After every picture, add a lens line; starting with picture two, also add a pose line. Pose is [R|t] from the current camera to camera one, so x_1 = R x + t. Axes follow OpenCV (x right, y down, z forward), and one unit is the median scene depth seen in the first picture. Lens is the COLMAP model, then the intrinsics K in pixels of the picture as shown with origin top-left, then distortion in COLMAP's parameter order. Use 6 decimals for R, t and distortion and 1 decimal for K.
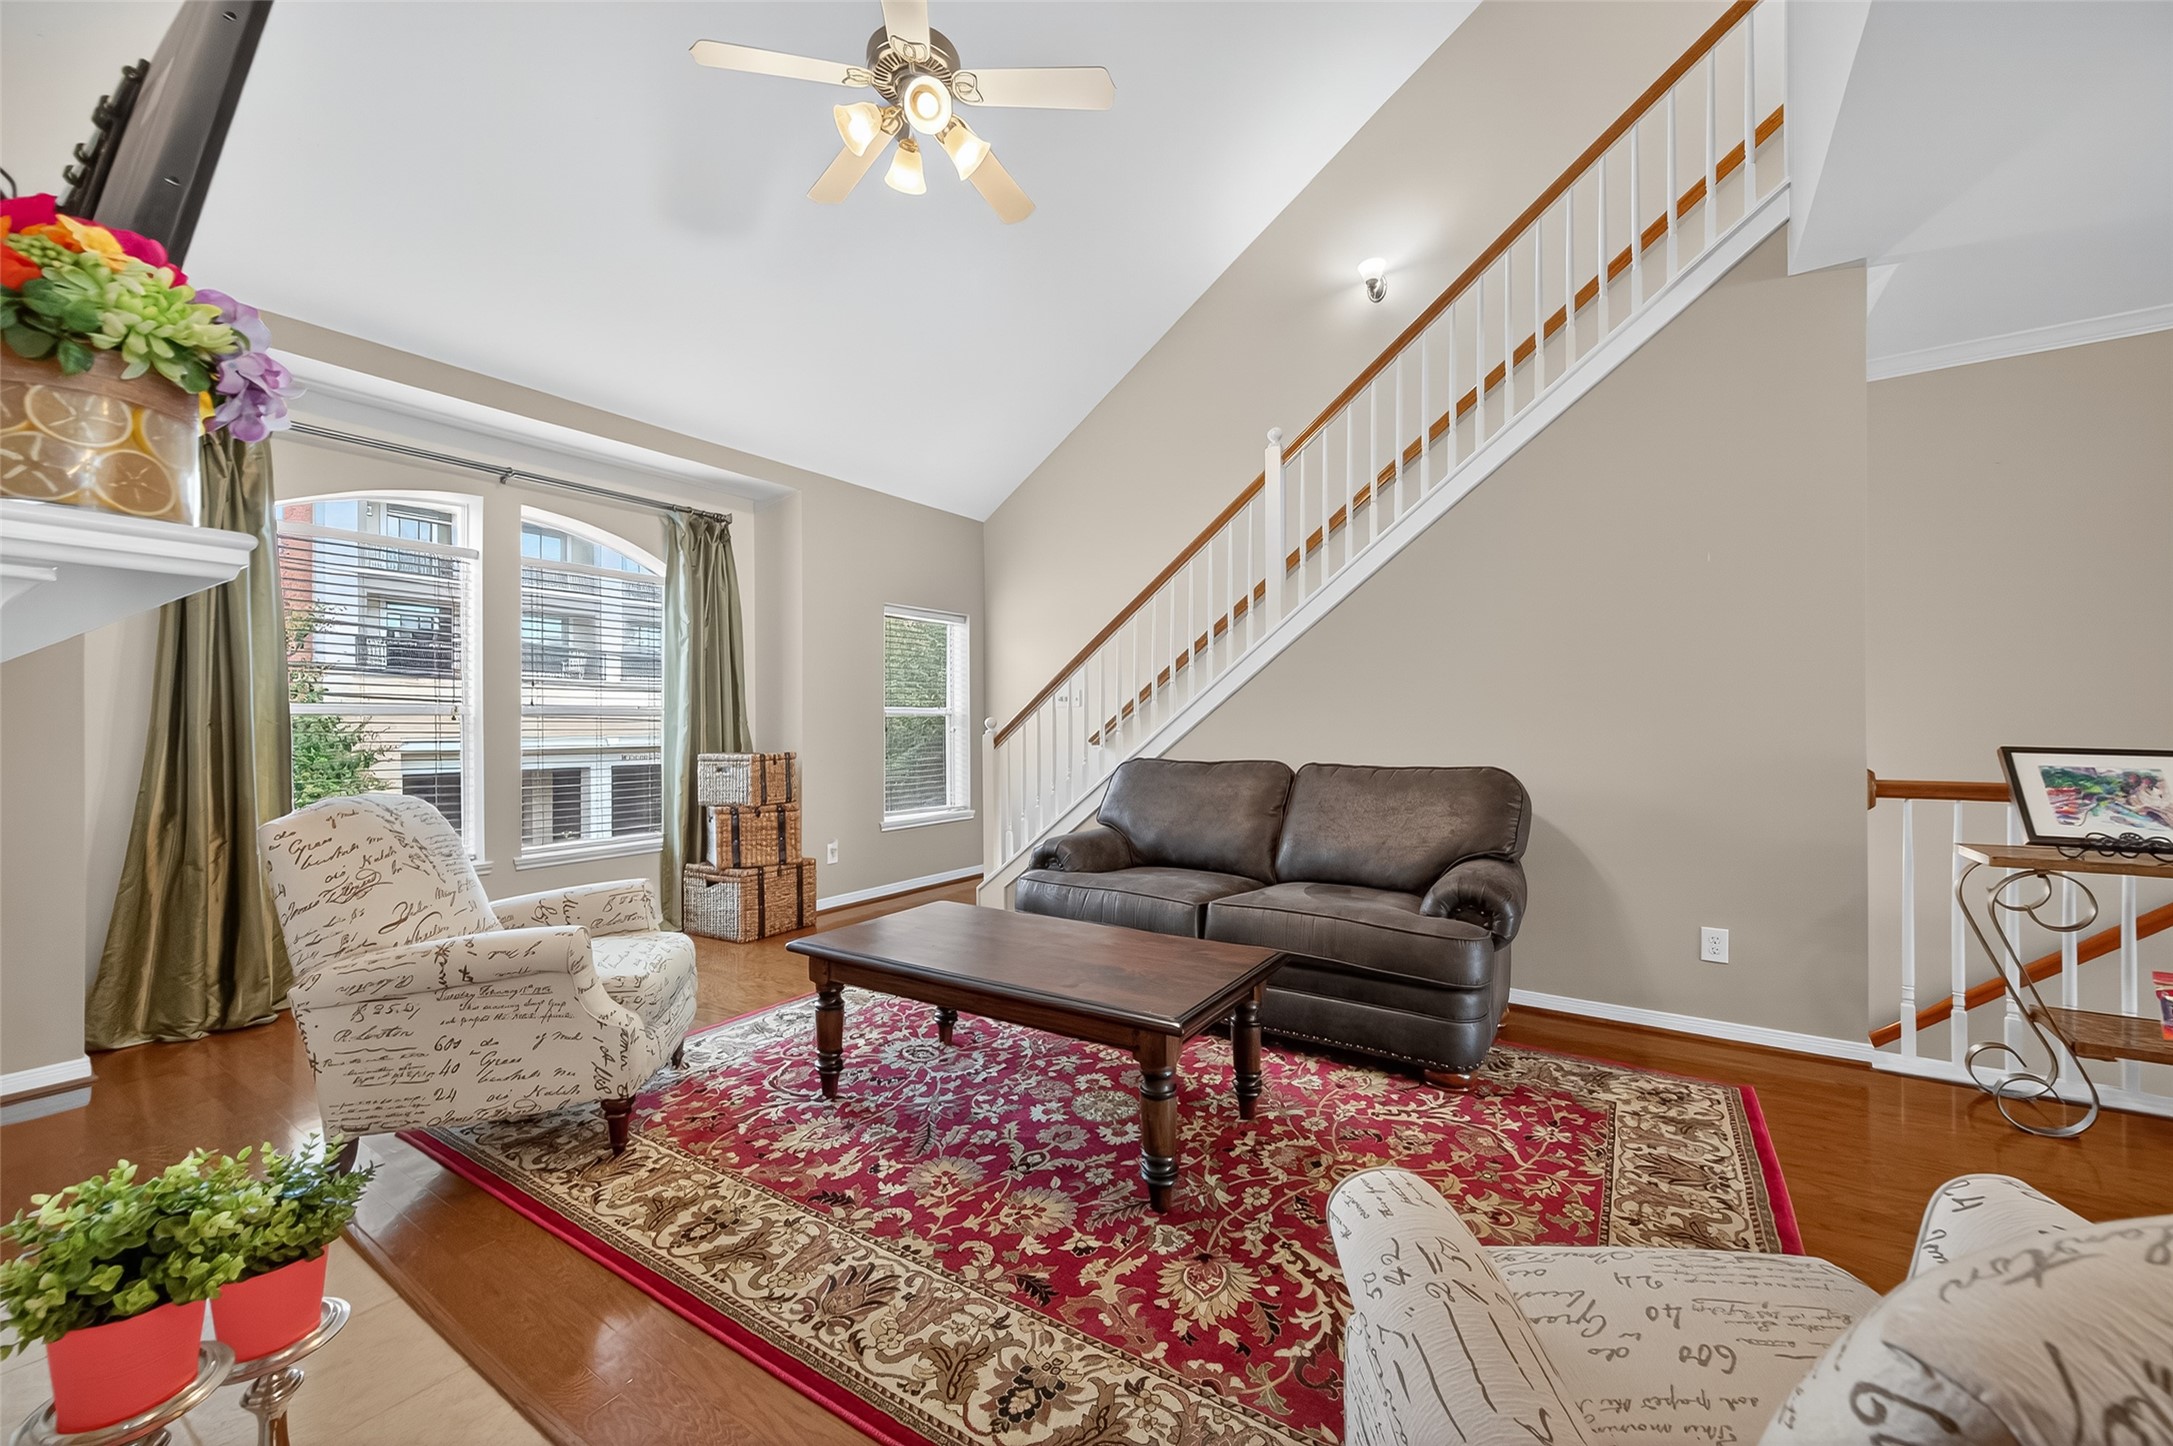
lens RADIAL K [[847.7, 0, 1086.6], [0, 847.7, 717.2], [0, 0, 1]] dist [-0.014417, -0.000377]
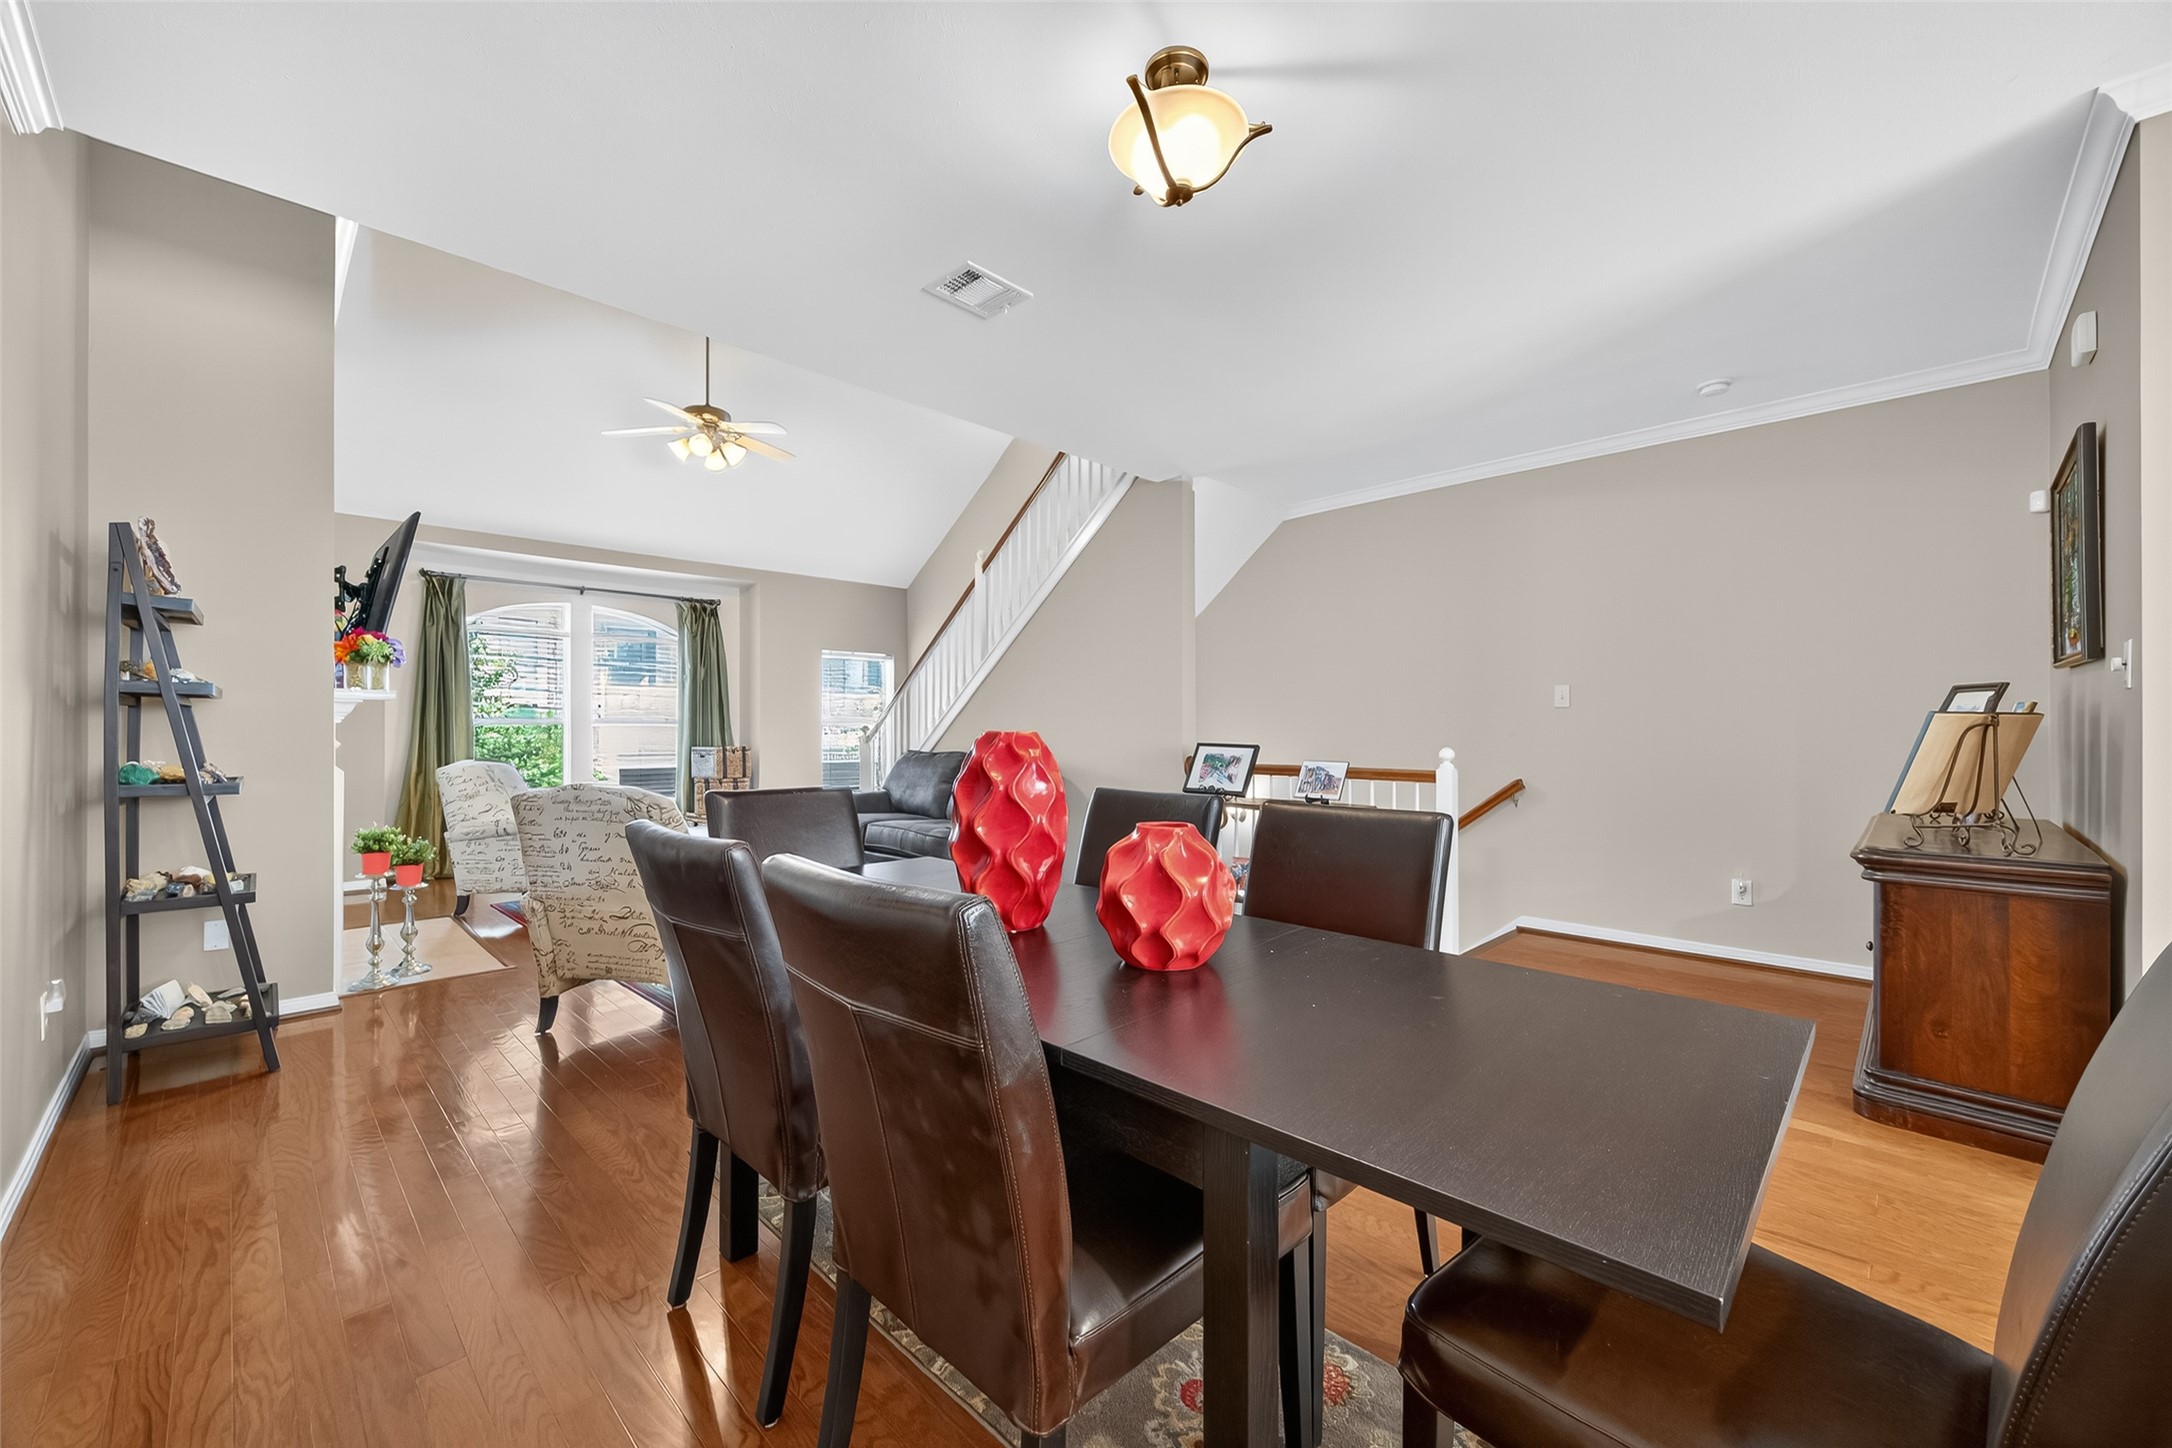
lens RADIAL K [[847.3, 0, 1070.2], [0, 847.3, 719.4], [0, 0, 1]] dist [-0.014417, -0.000377]
pose [[0.977741, -0.001249, -0.209813, 1.081878], [0.000843, 0.999998, -0.002024, -0.012504], [0.209815, 0.001802, 0.977739, -0.828574]]
